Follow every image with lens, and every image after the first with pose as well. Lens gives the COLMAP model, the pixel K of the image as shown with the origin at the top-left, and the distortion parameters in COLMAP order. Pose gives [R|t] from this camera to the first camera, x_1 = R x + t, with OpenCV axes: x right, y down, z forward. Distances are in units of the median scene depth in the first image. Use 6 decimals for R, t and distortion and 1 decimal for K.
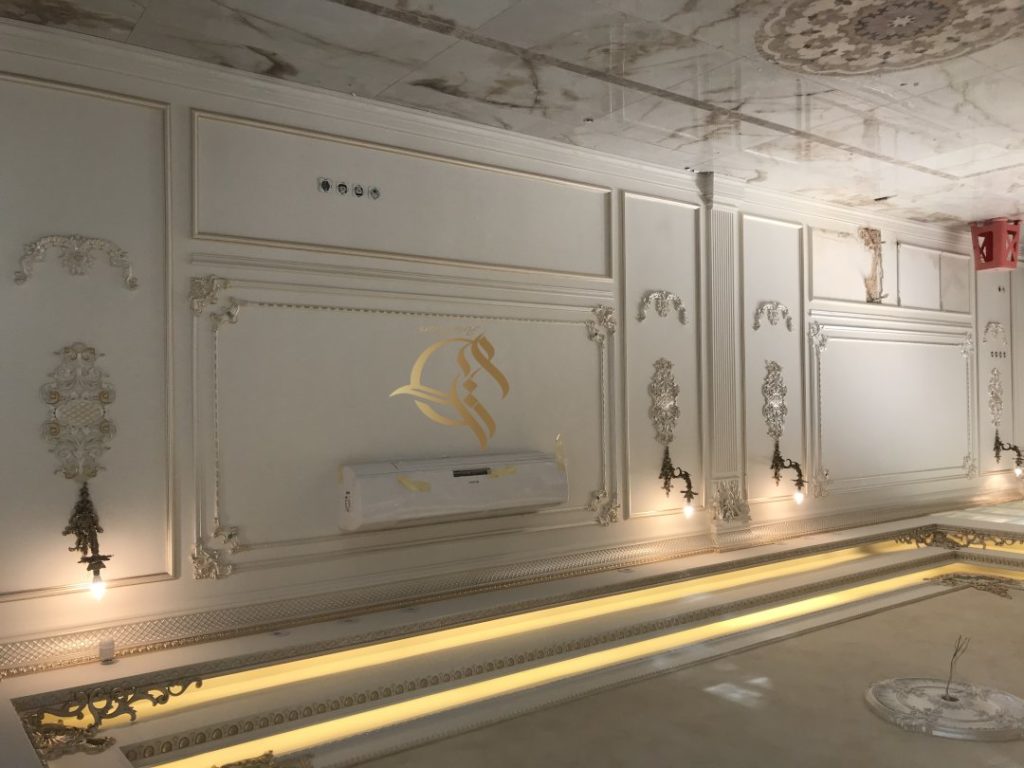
lens RADIAL K [[831.5, 0, 507.8], [0, 831.5, 390.5], [0, 0, 1]] dist [0.032400, -0.037428]
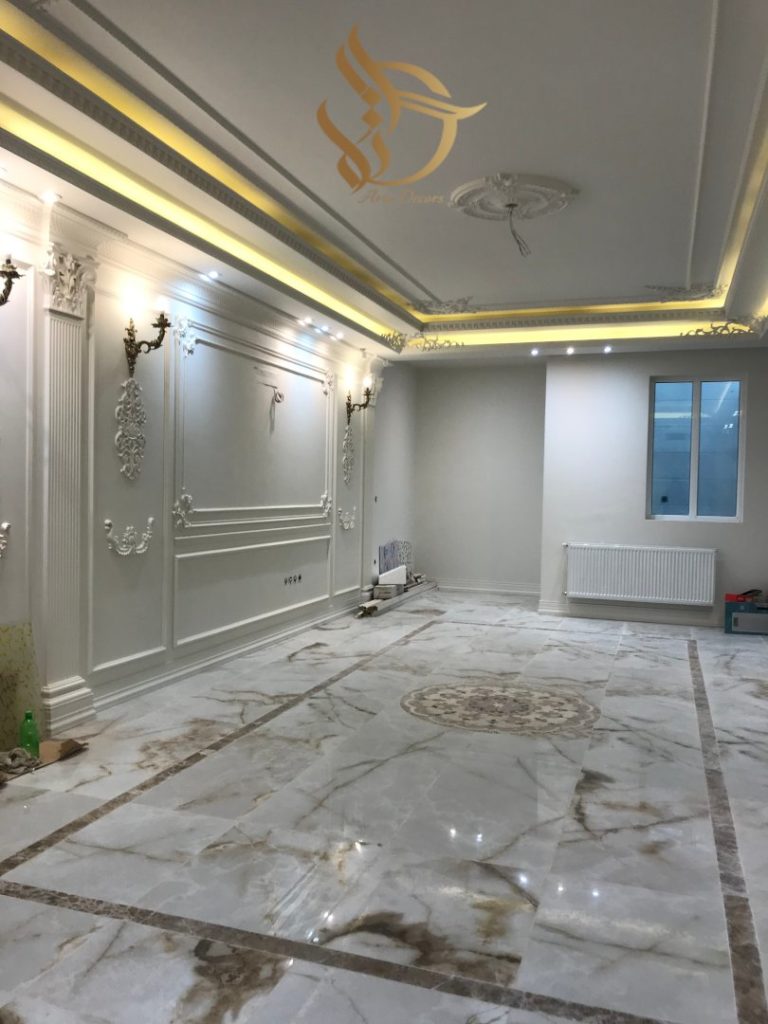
lens RADIAL K [[831.5, 0, 365.4], [0, 831.5, 520.5], [0, 0, 1]] dist [0.032400, -0.037428]
pose [[0.282318, 0.027745, -0.958920, 1.459563], [-0.000209, -0.999580, -0.028983, -0.074439], [-0.959321, 0.008382, -0.282193, 1.347249]]
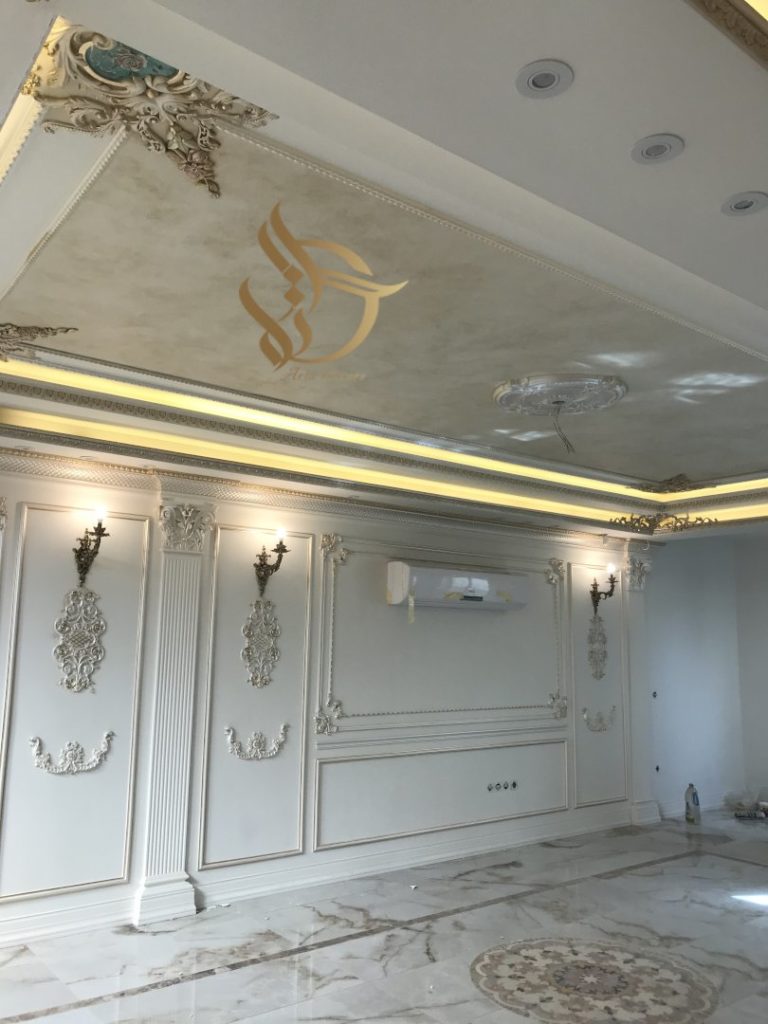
lens RADIAL K [[831.5, 0, 375.9], [0, 831.5, 512.6], [0, 0, 1]] dist [0.032400, -0.037428]
pose [[-0.277673, -0.163574, -0.946647, 1.474592], [0.008097, -0.985761, 0.167957, 0.001049], [-0.960642, 0.038972, 0.275043, 0.787686]]
